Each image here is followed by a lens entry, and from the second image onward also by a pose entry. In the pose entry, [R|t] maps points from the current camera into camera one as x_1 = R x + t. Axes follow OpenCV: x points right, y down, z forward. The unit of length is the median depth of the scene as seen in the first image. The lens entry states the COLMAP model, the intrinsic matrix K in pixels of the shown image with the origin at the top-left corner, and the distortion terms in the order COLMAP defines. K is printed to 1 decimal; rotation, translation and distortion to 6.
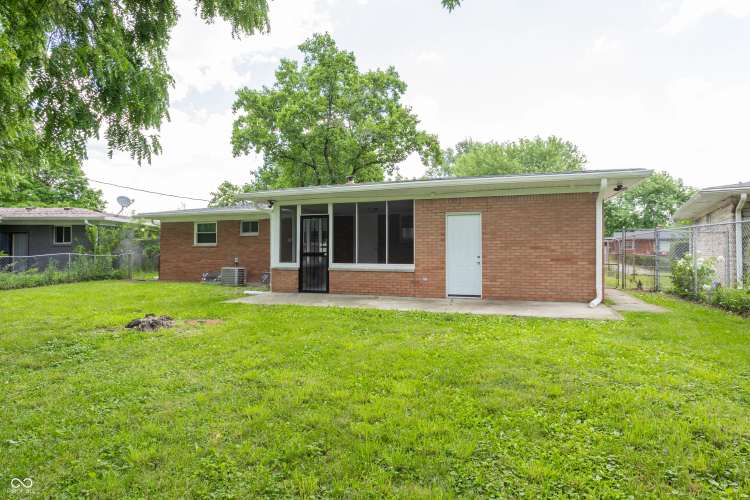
lens RADIAL K [[371.9, 0, 378.4], [0, 371.9, 239.2], [0, 0, 1]] dist [-0.050654, 0.031184]
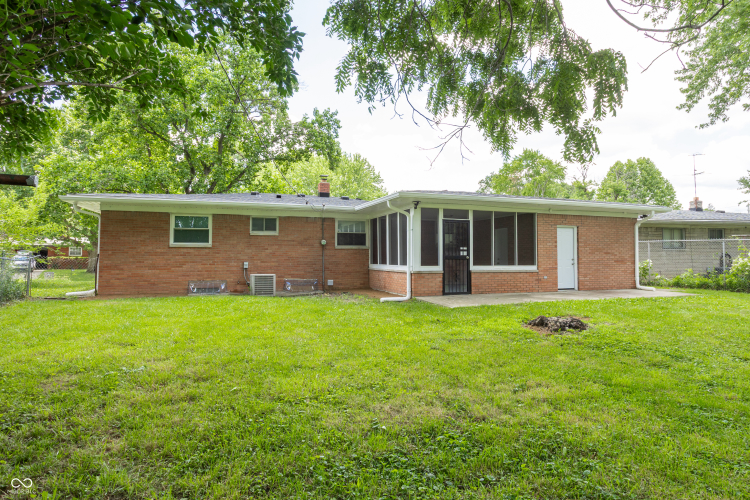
lens RADIAL K [[365.2, 0, 372.4], [0, 365.2, 249.7], [0, 0, 1]] dist [-0.003243, 0.000996]
pose [[0.815831, 0.012978, 0.578145, -0.973231], [-0.024075, 0.999644, 0.011532, 0.012754], [-0.577789, -0.023327, 0.815853, 0.303184]]
